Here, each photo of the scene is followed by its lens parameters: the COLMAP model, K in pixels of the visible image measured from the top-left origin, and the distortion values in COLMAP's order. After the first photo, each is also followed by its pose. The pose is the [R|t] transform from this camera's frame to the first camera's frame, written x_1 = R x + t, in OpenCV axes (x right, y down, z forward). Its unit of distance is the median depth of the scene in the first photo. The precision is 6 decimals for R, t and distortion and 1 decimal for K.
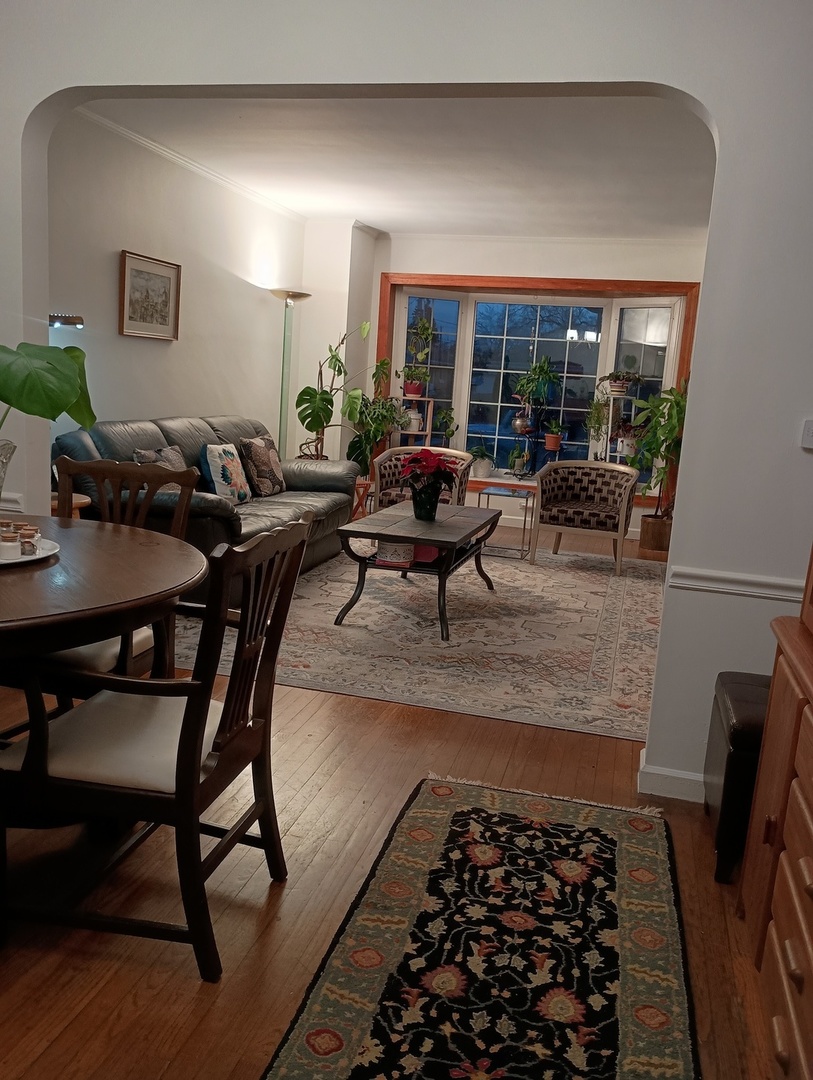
lens RADIAL K [[908.3, 0, 410.5], [0, 908.3, 548.7], [0, 0, 1]] dist [0.058401, -0.078464]
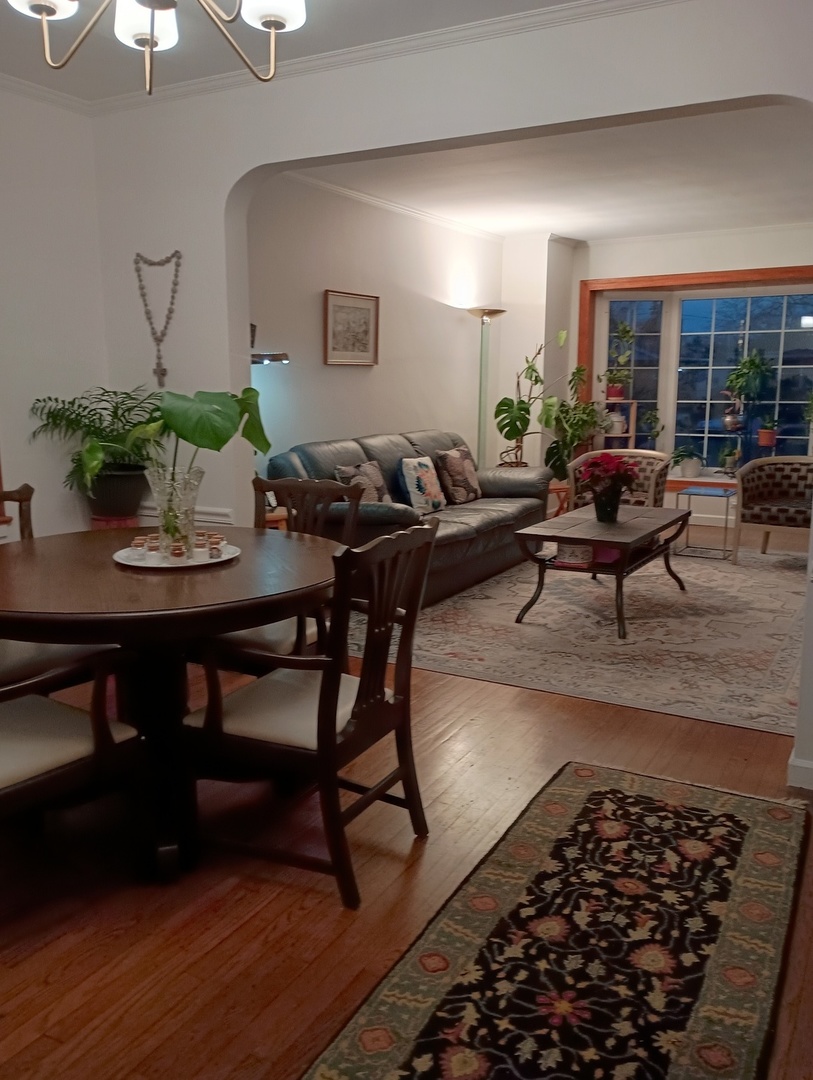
lens RADIAL K [[909.5, 0, 400.9], [0, 909.5, 554.8], [0, 0, 1]] dist [0.042439, -0.055368]
pose [[0.963288, -0.018176, -0.267854, 0.087848], [0.017880, 0.999834, -0.003547, 0.006425], [0.267874, -0.001373, 0.963453, -0.068867]]
